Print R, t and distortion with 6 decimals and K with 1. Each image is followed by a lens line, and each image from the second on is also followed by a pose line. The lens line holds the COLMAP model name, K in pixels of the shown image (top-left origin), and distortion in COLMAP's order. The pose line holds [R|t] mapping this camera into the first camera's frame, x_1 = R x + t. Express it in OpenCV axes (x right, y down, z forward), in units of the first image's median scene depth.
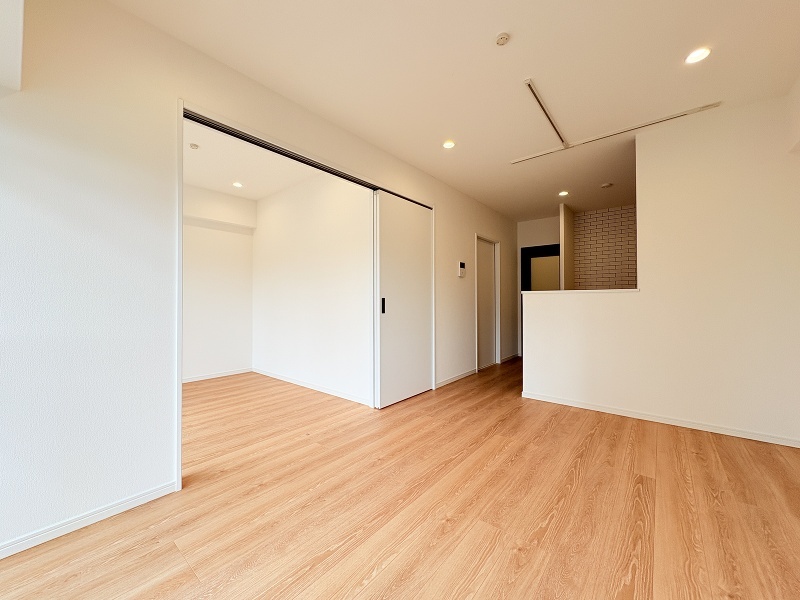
lens RADIAL K [[319.2, 0, 397.9], [0, 319.2, 301.0], [0, 0, 1]] dist [-0.004726, 0.001183]
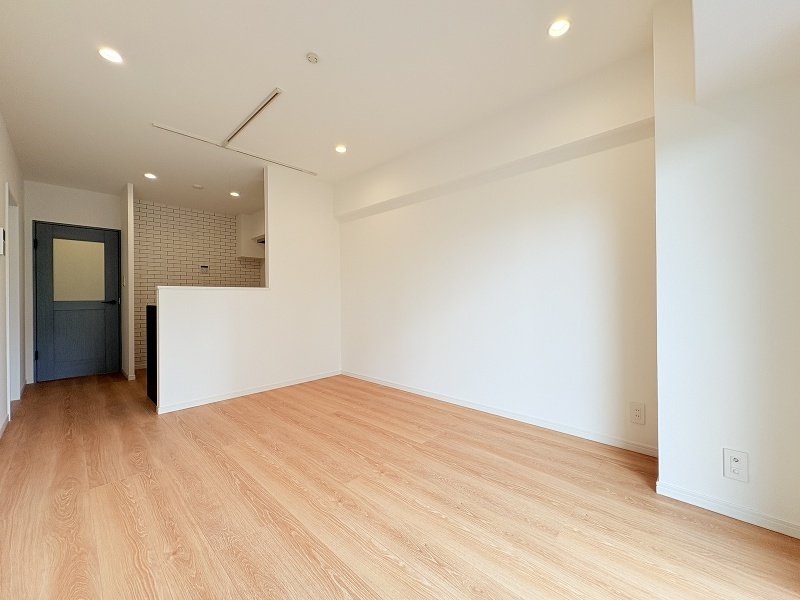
lens RADIAL K [[319.2, 0, 404.2], [0, 319.2, 295.2], [0, 0, 1]] dist [-0.004726, 0.001183]
pose [[0.058590, 0.009855, 0.998233, -0.543463], [0.011247, 0.999881, -0.010531, 0.014034], [-0.998219, 0.011844, 0.058472, 0.441492]]
